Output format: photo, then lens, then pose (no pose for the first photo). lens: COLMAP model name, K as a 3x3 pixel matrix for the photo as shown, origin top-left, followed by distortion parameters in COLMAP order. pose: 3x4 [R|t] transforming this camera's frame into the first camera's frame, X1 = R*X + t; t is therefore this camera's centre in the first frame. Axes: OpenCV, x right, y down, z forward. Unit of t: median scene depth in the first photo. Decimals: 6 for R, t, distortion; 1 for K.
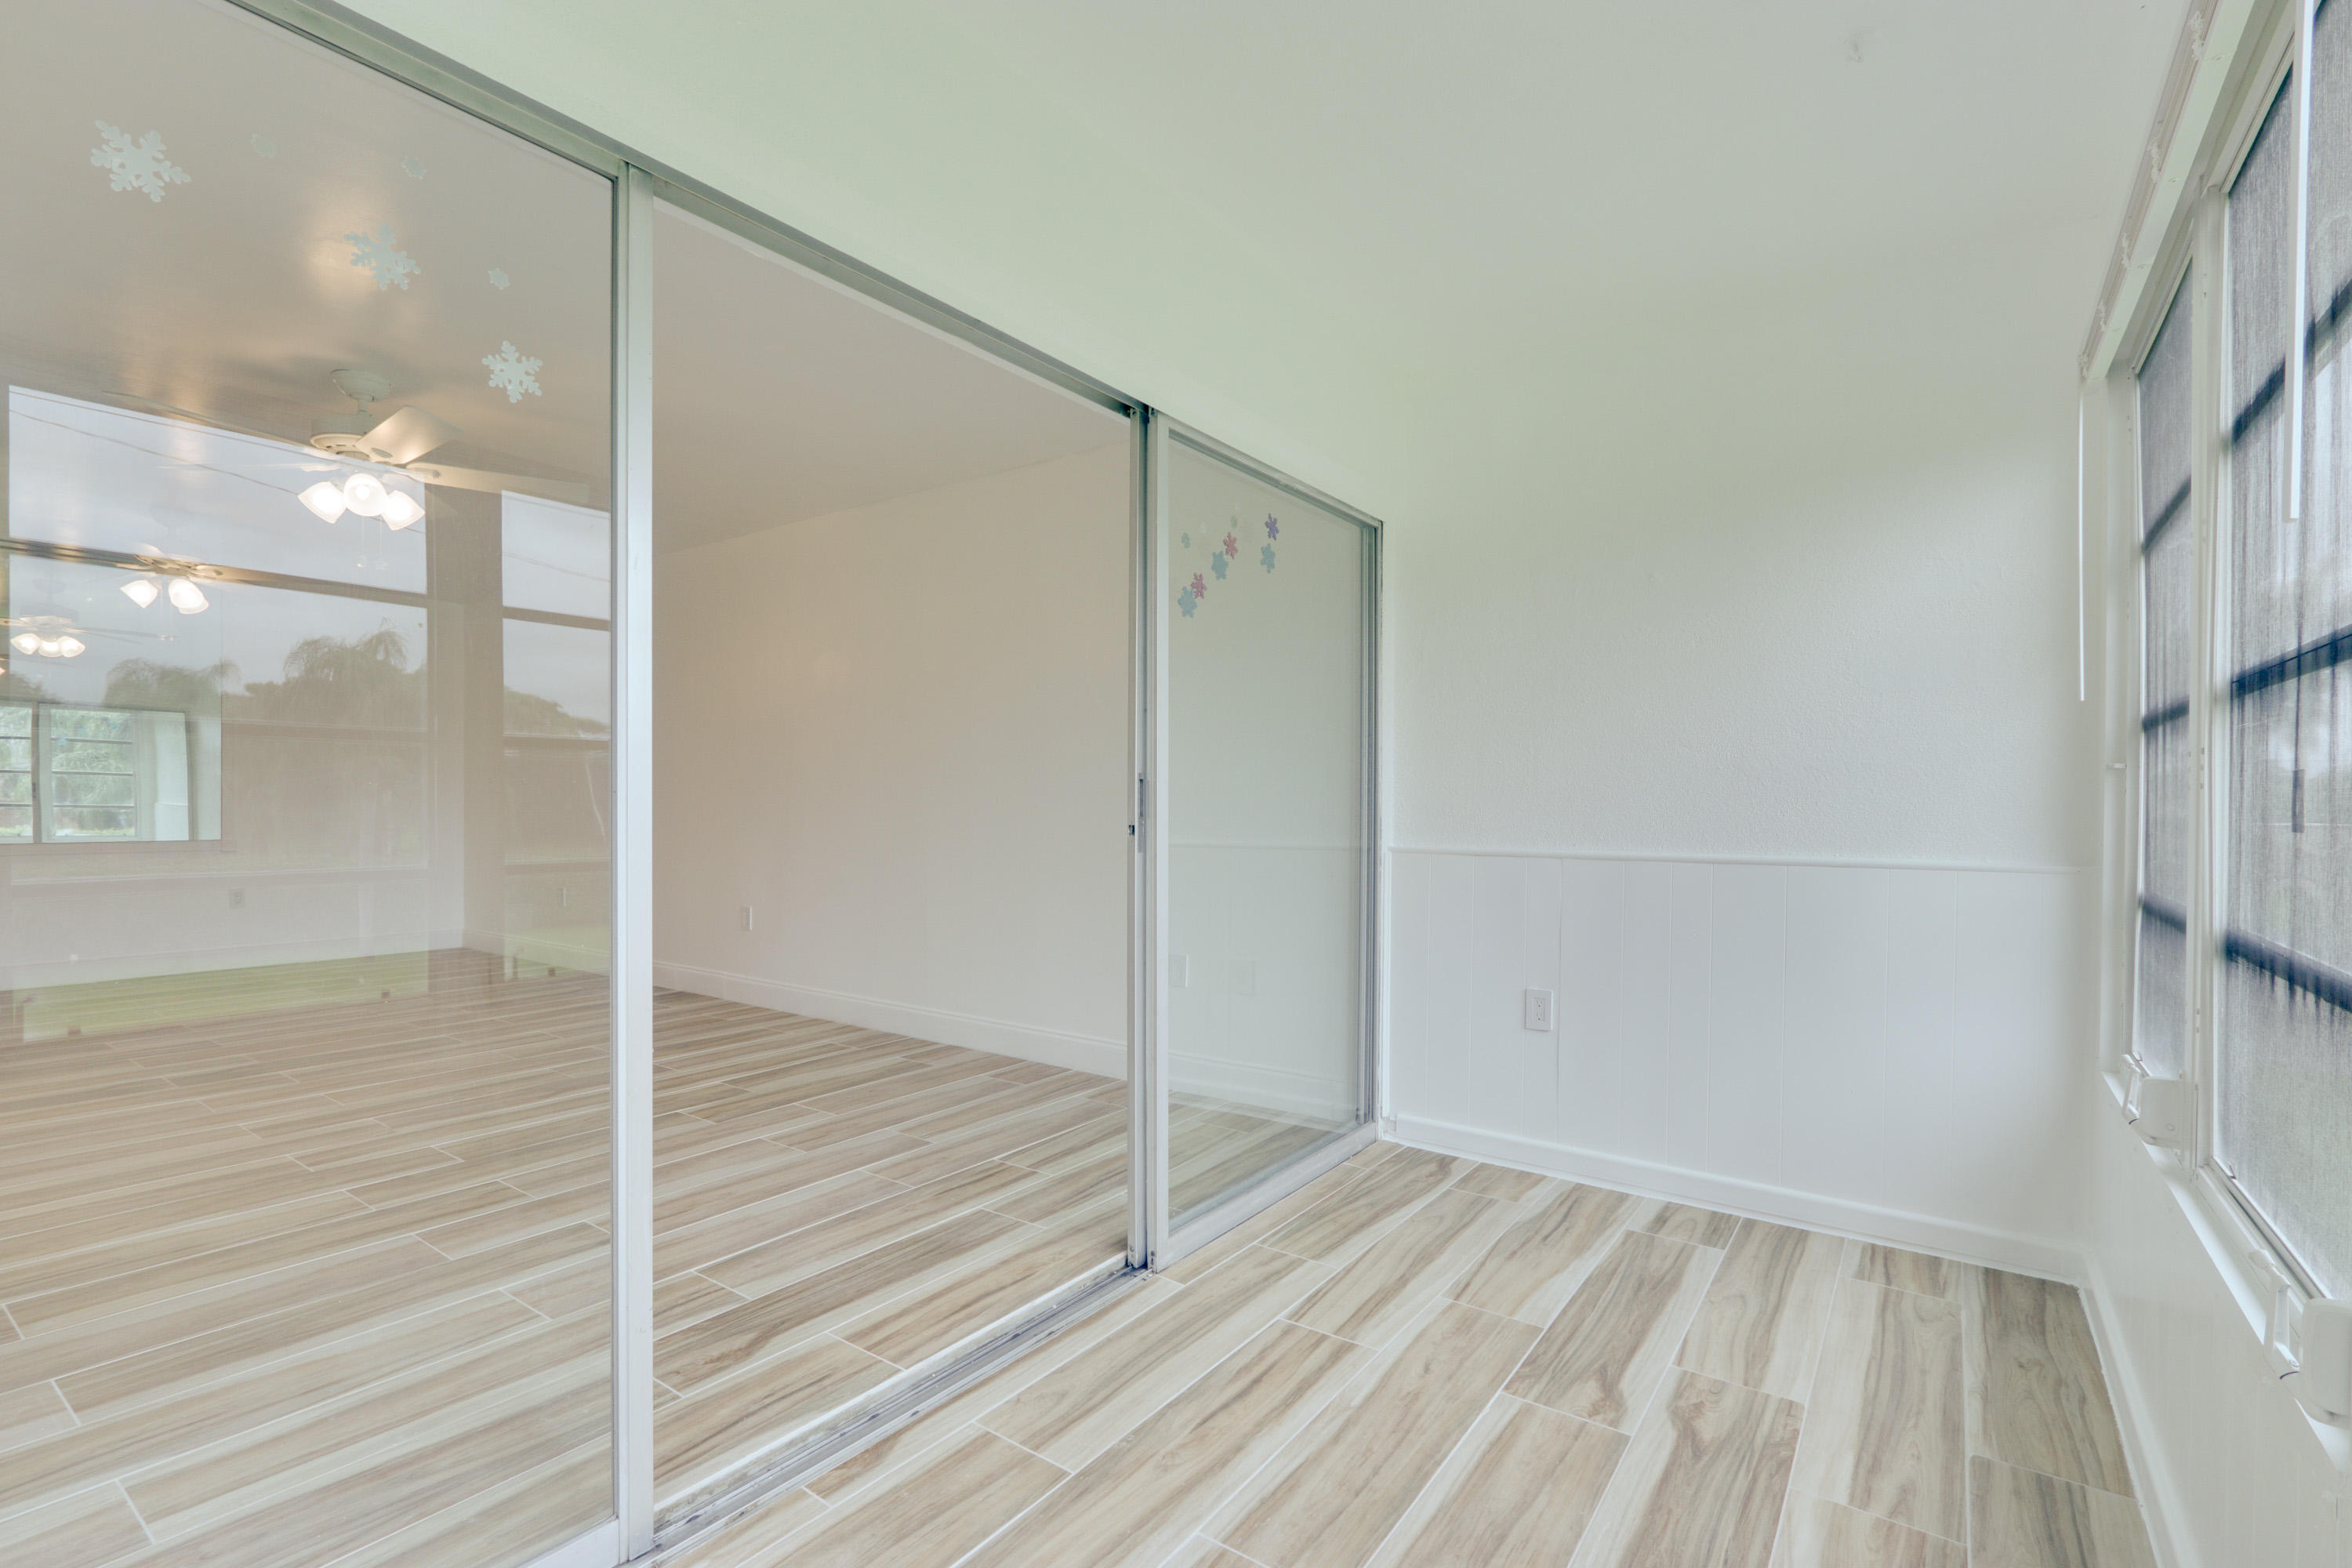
lens RADIAL K [[1081.8, 0, 1177.4], [0, 1081.8, 801.8], [0, 0, 1]] dist [-0.020259, 0.003850]
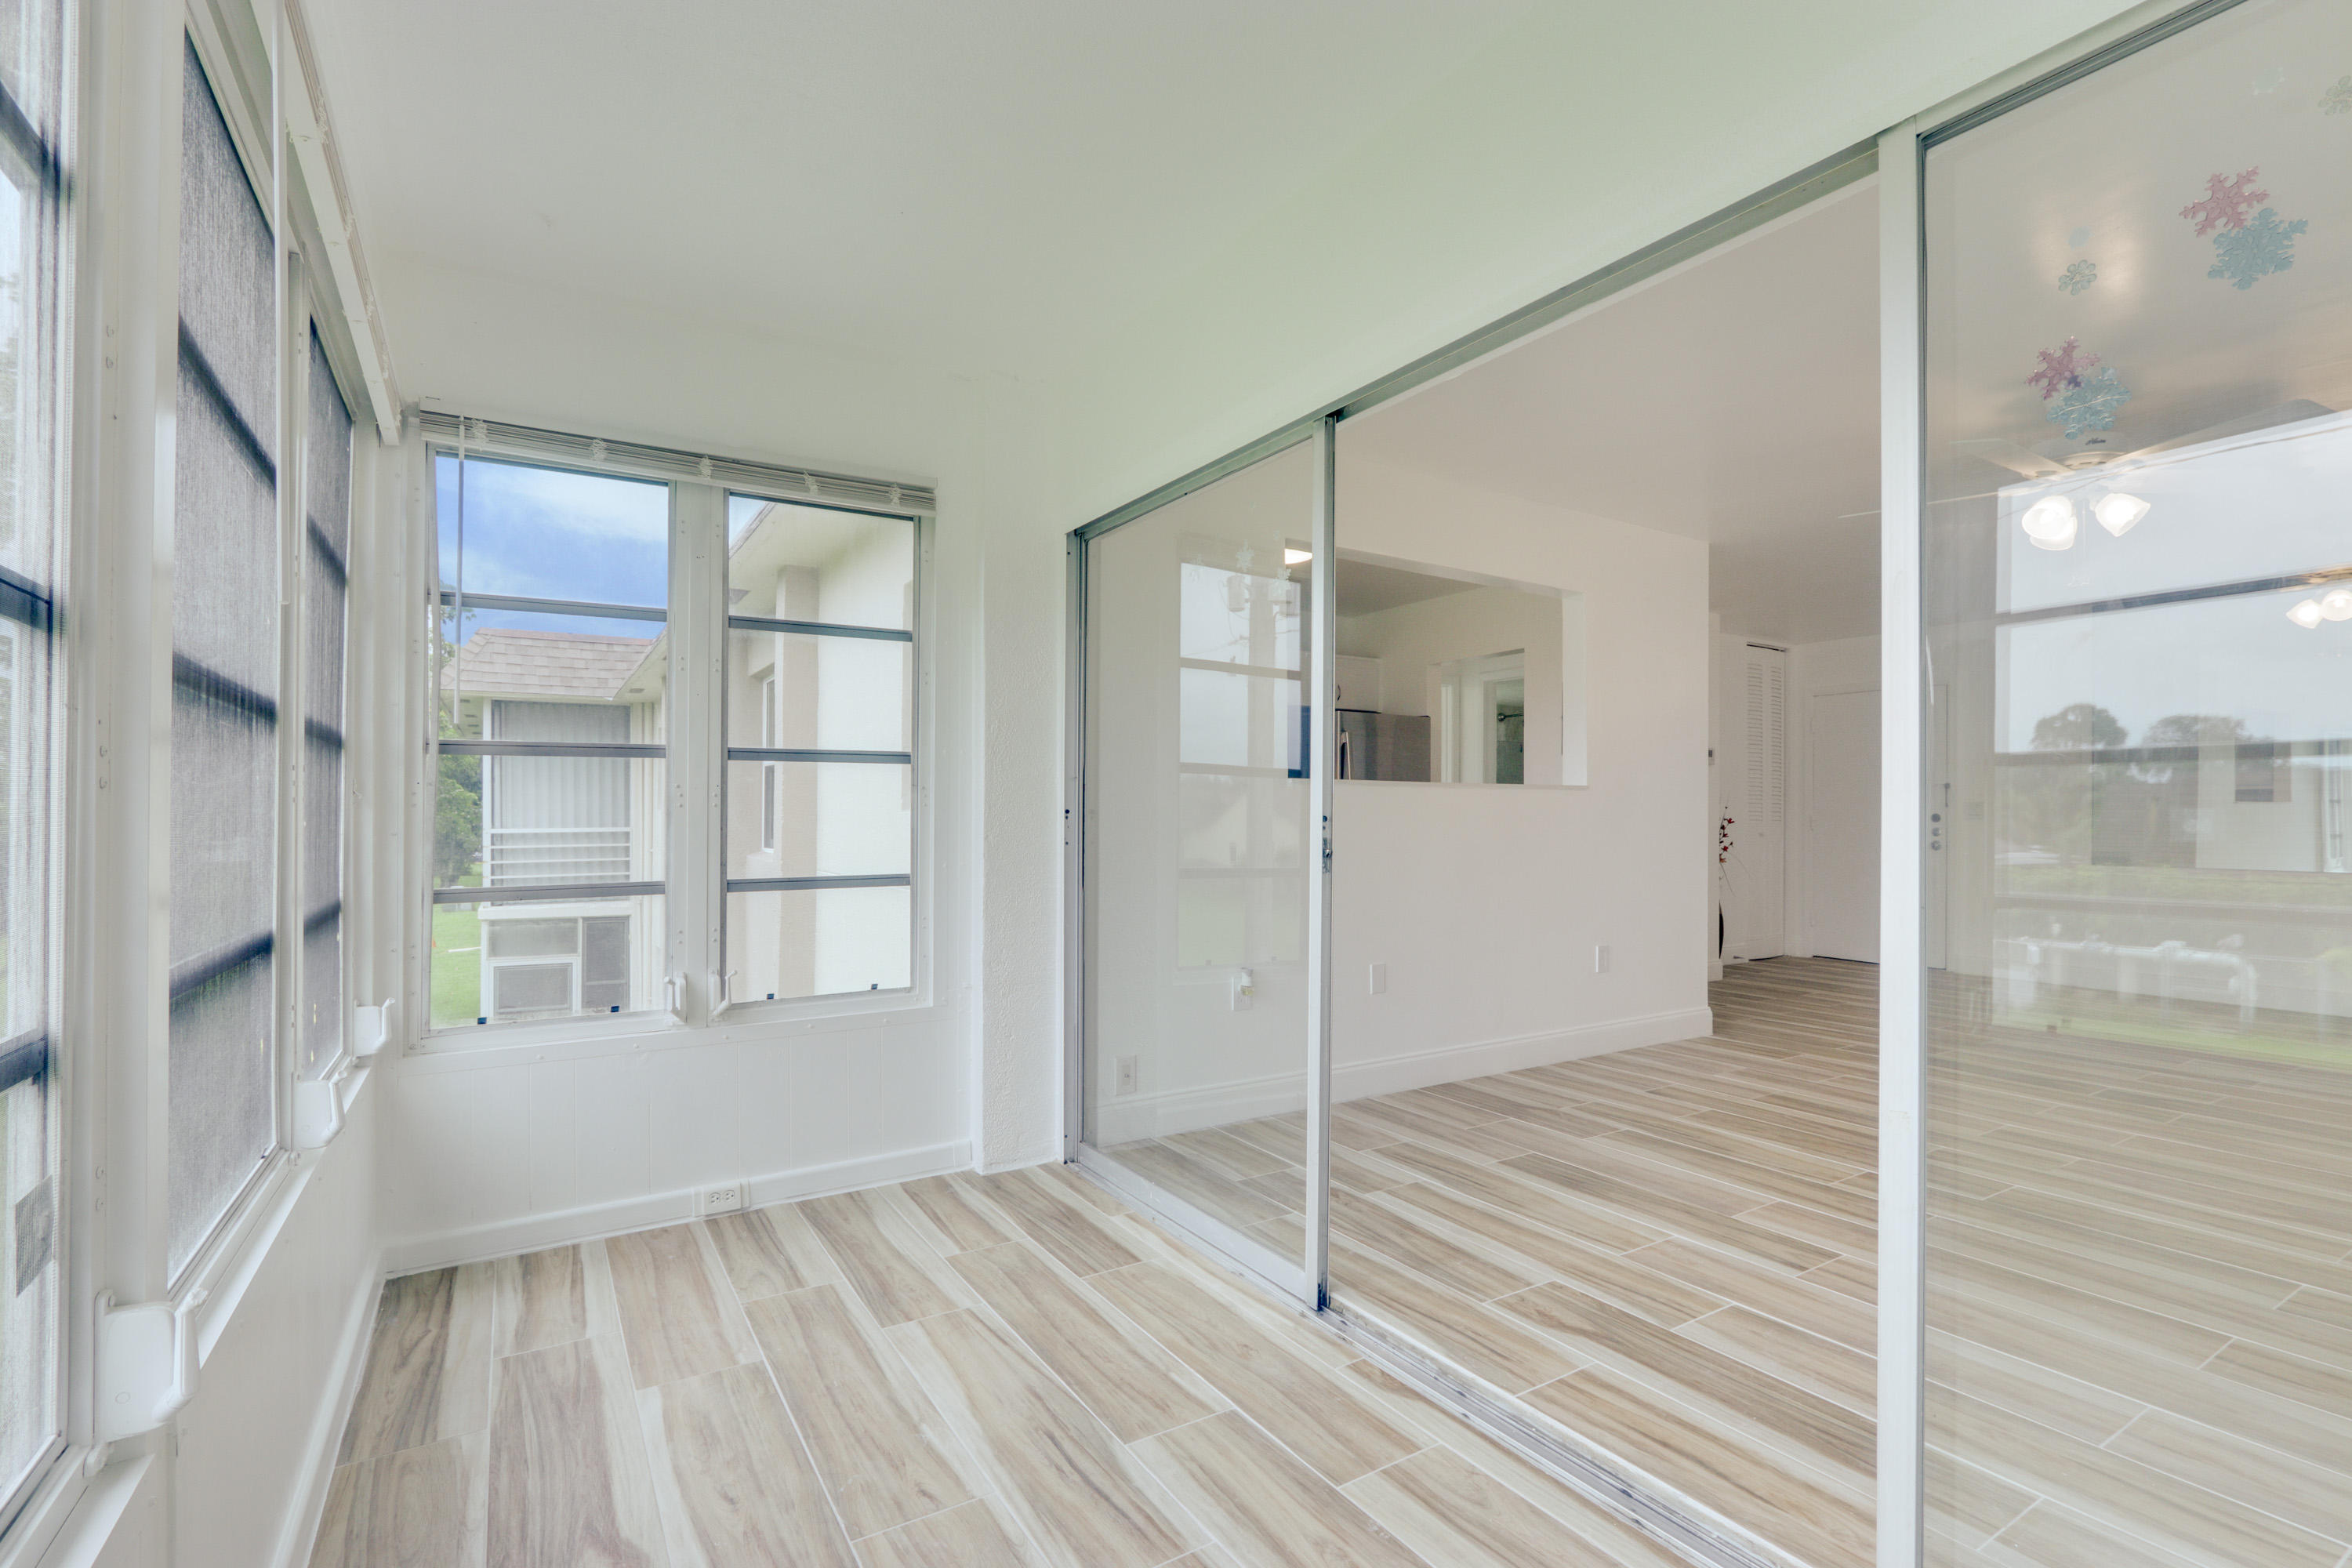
lens RADIAL K [[1081.8, 0, 1182.1], [0, 1081.8, 808.2], [0, 0, 1]] dist [-0.020259, 0.003850]
pose [[-0.386128, -0.014416, -0.922332, 0.605179], [-0.008725, 0.999890, -0.011976, 0.000242], [0.922404, 0.003423, -0.386212, 0.844007]]
